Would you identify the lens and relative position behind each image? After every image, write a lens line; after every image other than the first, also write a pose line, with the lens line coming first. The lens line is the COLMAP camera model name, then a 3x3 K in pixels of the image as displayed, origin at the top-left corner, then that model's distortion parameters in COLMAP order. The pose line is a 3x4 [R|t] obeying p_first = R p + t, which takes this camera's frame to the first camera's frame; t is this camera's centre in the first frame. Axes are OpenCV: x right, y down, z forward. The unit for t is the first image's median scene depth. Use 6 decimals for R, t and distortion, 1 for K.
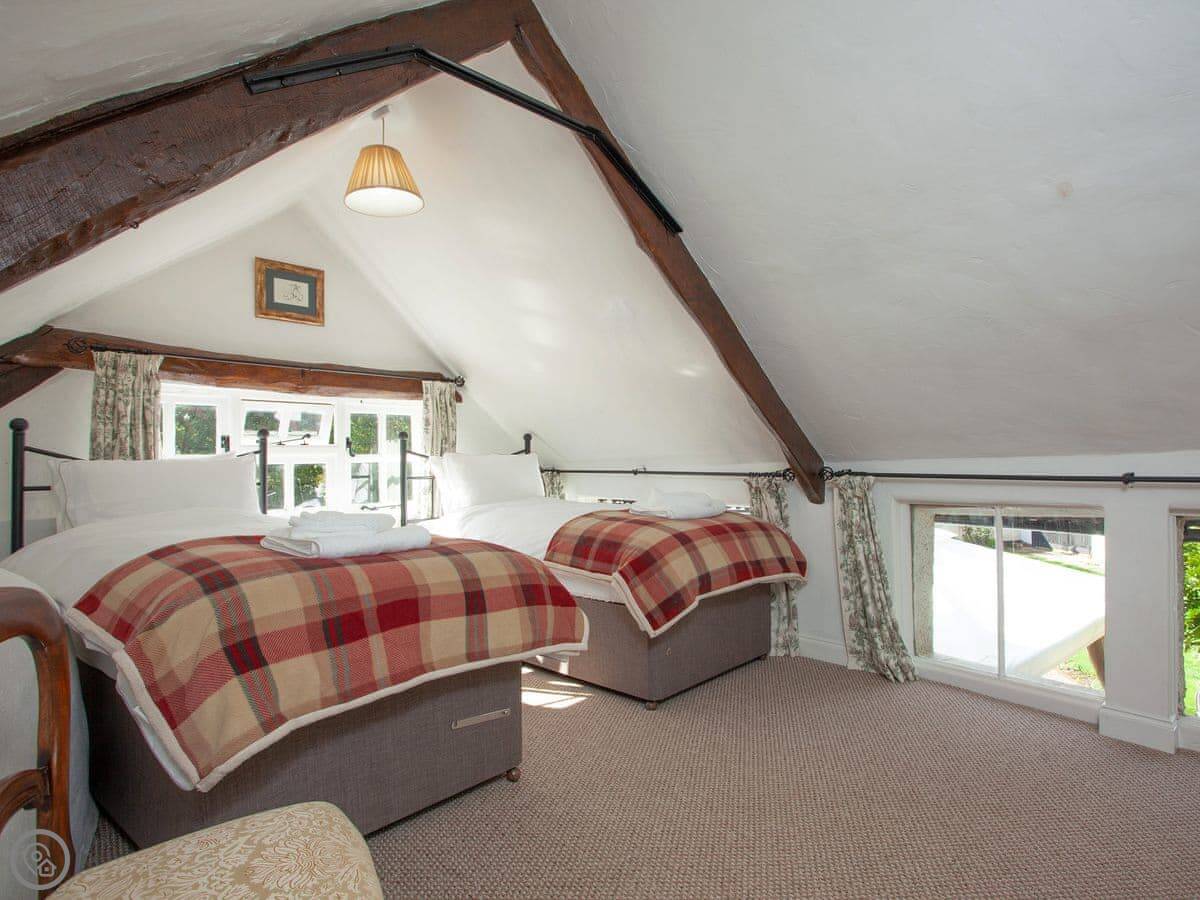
lens RADIAL K [[659.1, 0, 578.8], [0, 659.1, 449.8], [0, 0, 1]] dist [-0.072588, 0.031220]
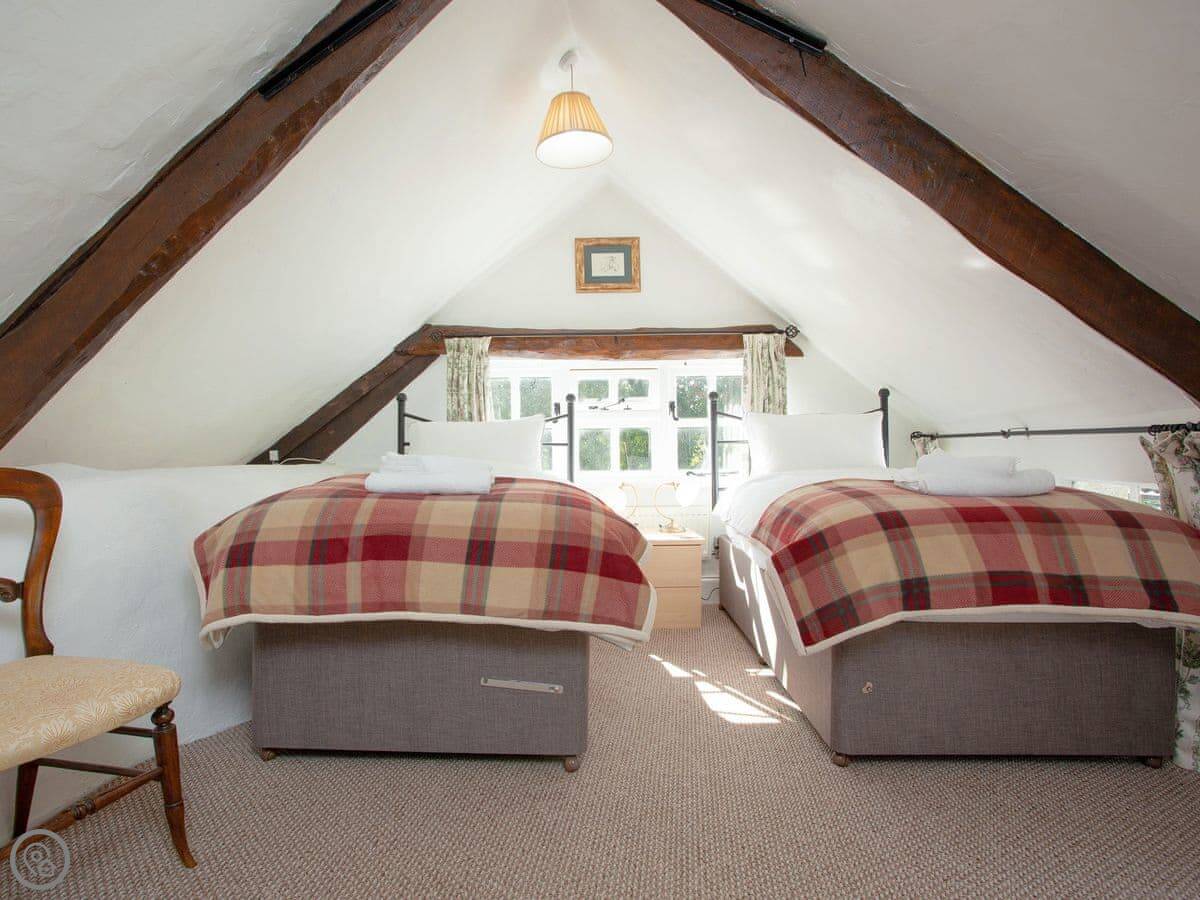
lens RADIAL K [[659.1, 0, 578.8], [0, 659.1, 449.8], [0, 0, 1]] dist [-0.072588, 0.031220]
pose [[0.654036, 0.006310, -0.756437, 0.398525], [0.009470, 0.999819, 0.016528, 0.047662], [0.756405, -0.017974, 0.653857, 0.319036]]
